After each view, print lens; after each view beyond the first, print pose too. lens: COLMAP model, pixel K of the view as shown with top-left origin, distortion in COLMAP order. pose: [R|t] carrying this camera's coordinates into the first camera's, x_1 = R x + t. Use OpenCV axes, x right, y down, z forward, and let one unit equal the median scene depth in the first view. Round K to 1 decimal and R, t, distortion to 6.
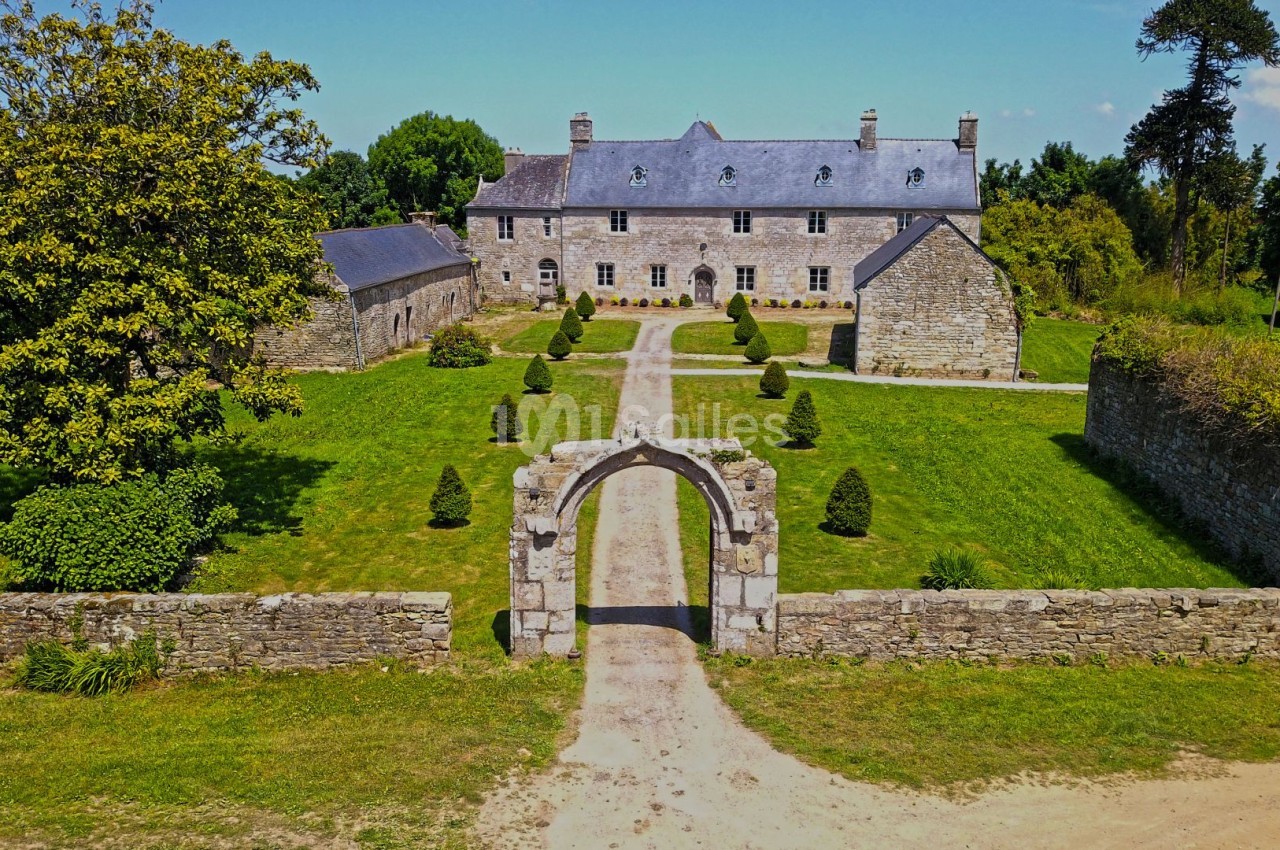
lens RADIAL K [[1430.4, 0, 572.2], [0, 1430.4, 426.4], [0, 0, 1]] dist [0.008550, 0.001134]
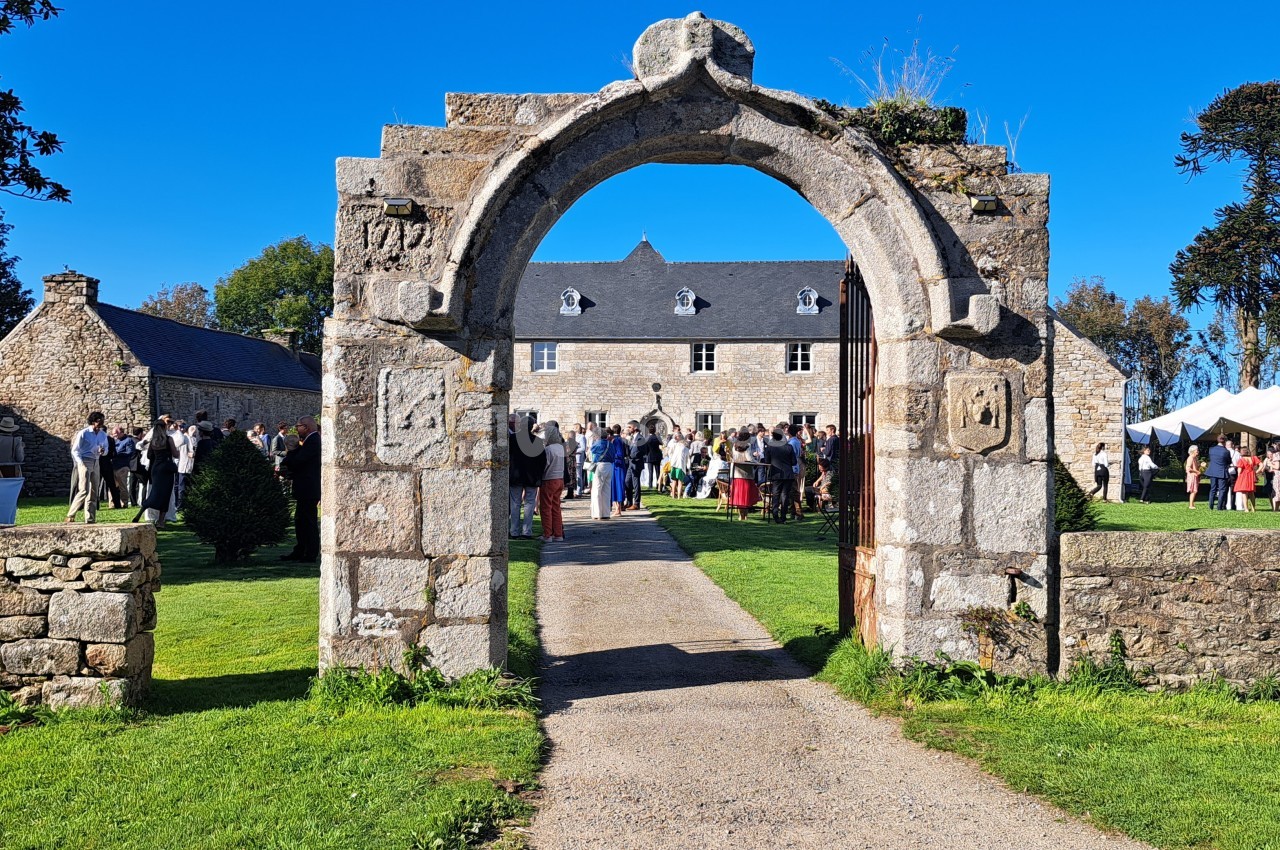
lens RADIAL K [[1501.2, 0, 640.0], [0, 1501.2, 425.0], [0, 0, 1]] dist [0.072243, -0.016660]
pose [[0.994262, 0.015304, 0.105870, -0.001835], [0.006778, 0.978711, -0.205130, 0.060743], [-0.106755, 0.204670, 0.972992, 0.219667]]
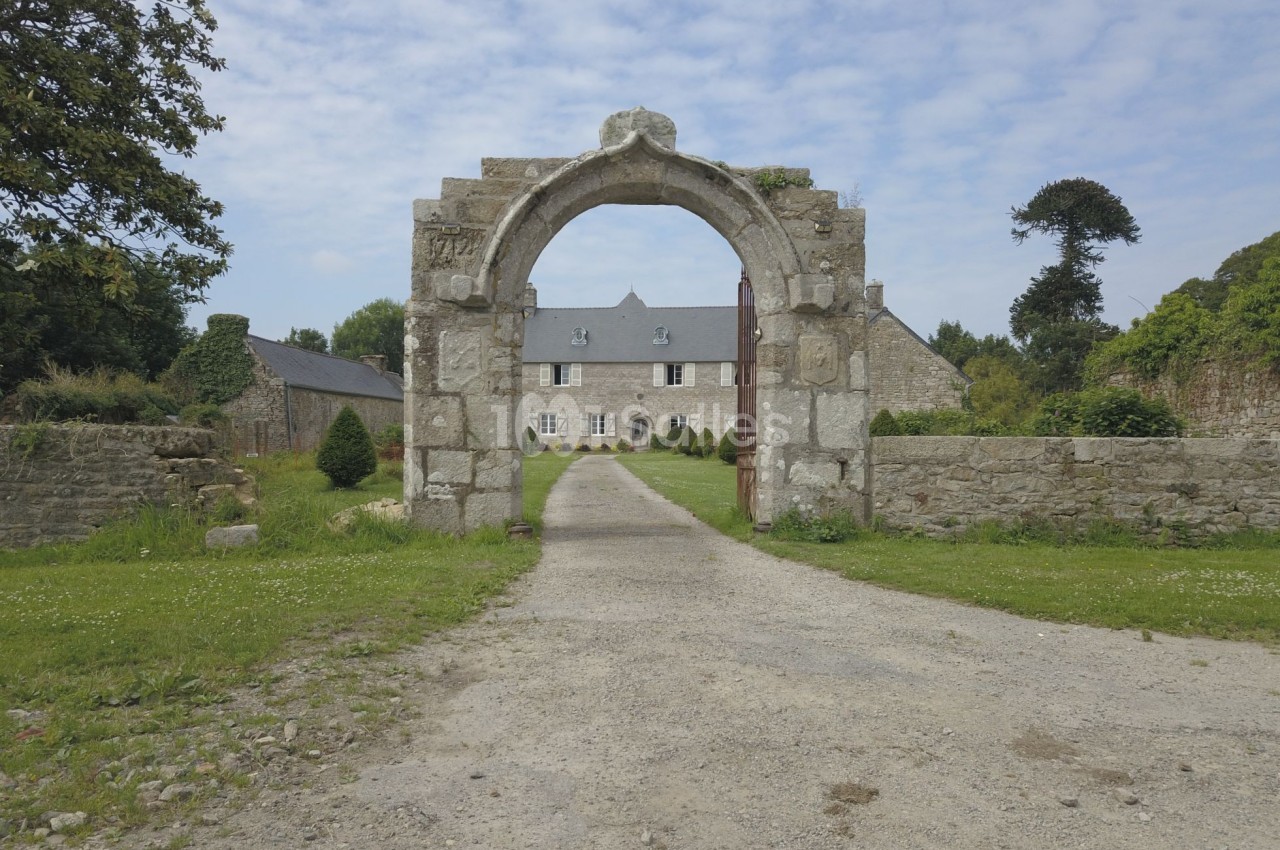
lens RADIAL K [[1099.0, 0, 621.3], [0, 1099.0, 451.8], [0, 0, 1]] dist [0.008950, -0.000123]
pose [[0.995482, 0.010432, 0.094377, 0.000162], [0.007845, 0.981512, -0.191239, 0.074363], [-0.094627, 0.191115, 0.976996, 0.201084]]
